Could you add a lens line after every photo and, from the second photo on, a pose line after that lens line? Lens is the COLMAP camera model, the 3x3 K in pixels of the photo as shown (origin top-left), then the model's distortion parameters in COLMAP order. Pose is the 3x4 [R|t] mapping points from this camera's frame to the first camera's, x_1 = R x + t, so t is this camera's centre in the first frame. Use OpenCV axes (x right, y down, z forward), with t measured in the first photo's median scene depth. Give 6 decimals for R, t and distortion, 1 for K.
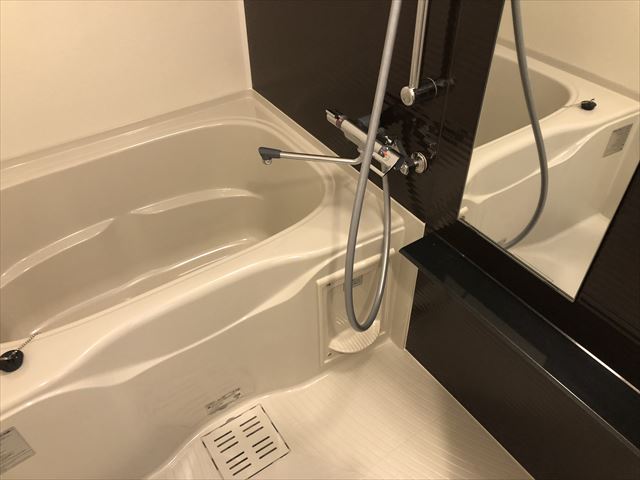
lens RADIAL K [[522.6, 0, 319.1], [0, 522.6, 237.3], [0, 0, 1]] dist [-0.011455, -0.007950]
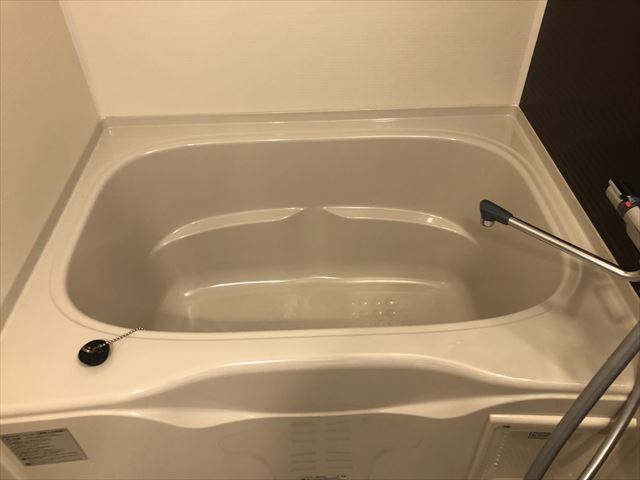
lens RADIAL K [[513.5, 0, 320.4], [0, 513.5, 242.3], [0, 0, 1]] dist [0.038293, 0.002446]
pose [[0.843931, 0.362053, -0.395851, -0.005420], [-0.343329, 0.931514, 0.120024, -0.124912], [0.412196, 0.034615, 0.910437, 0.284671]]
